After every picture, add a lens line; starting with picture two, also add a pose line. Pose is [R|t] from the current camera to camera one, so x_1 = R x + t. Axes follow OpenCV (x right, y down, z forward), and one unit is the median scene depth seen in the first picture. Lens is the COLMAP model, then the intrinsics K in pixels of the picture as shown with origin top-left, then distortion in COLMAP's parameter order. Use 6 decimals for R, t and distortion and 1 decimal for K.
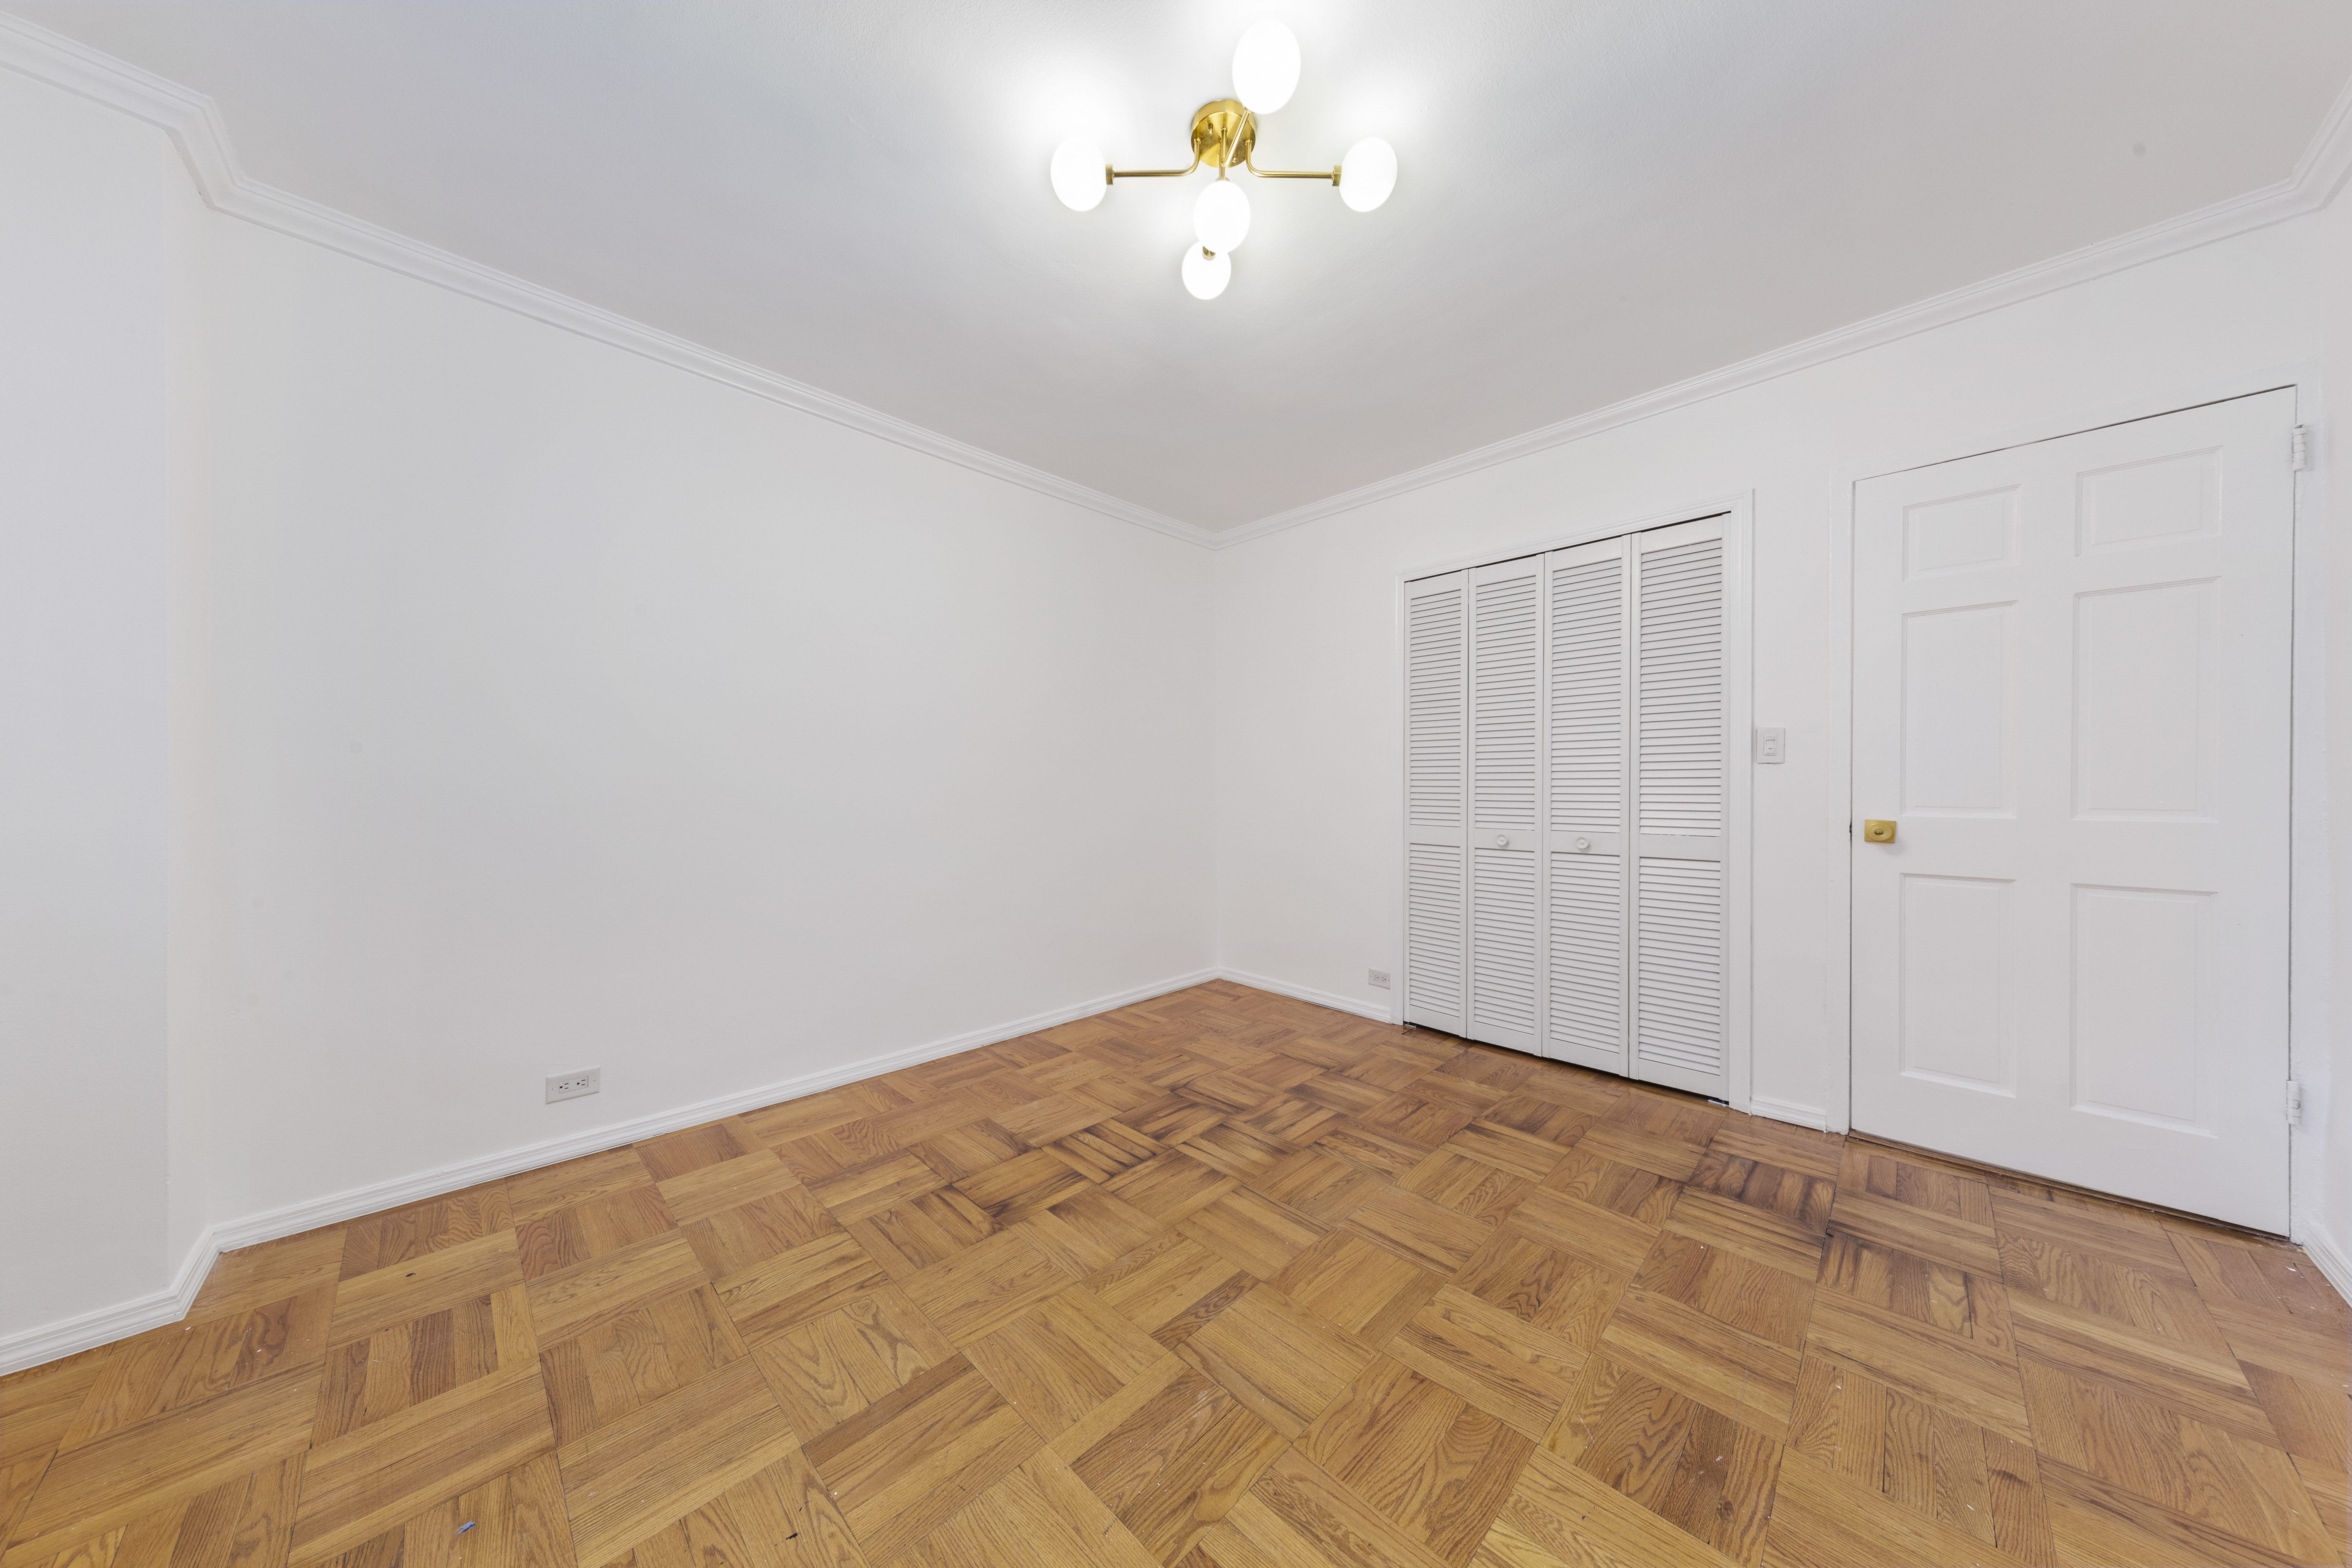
lens RADIAL K [[744.1, 0, 1176.0], [0, 744.1, 784.0], [0, 0, 1]] dist [-0.000860, -0.000071]
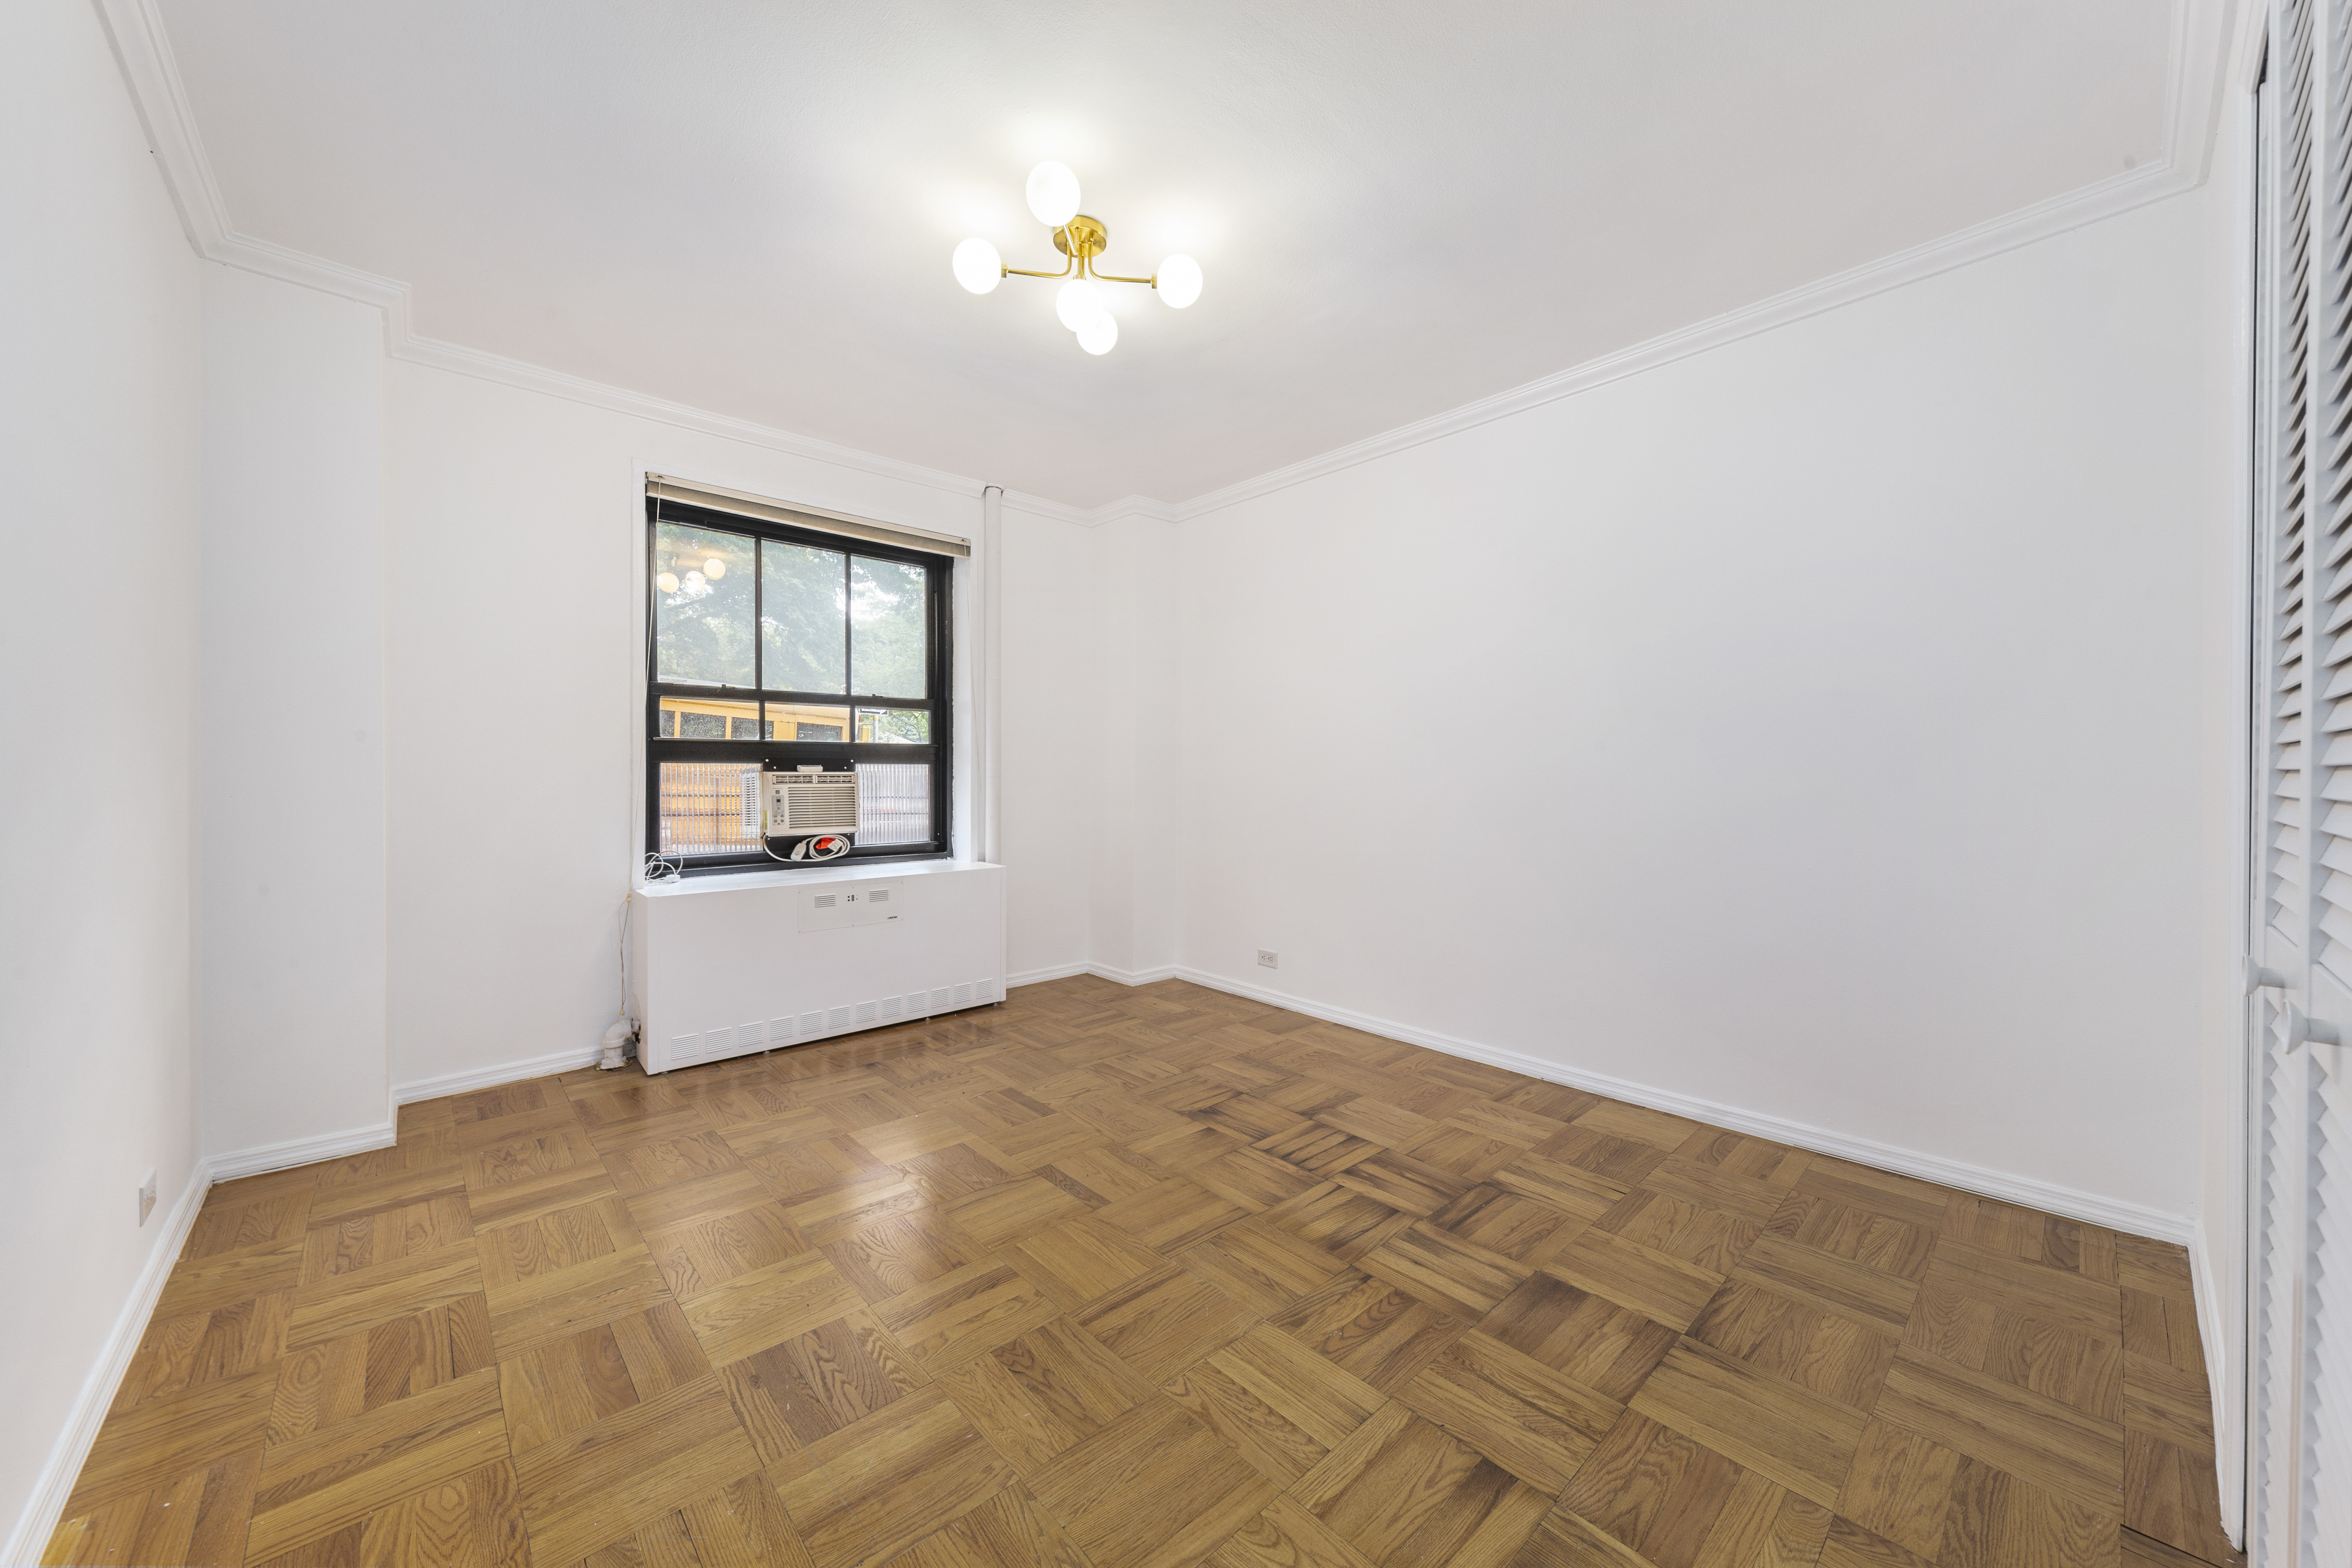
lens RADIAL K [[853.1, 0, 1176.0], [0, 853.1, 784.0], [0, 0, 1]] dist [0.000452, -0.000025]
pose [[-0.046455, 0.015850, -0.998795, 1.055484], [-0.002741, 0.999868, 0.015995, -0.005746], [0.998917, 0.003481, -0.046405, 0.886607]]
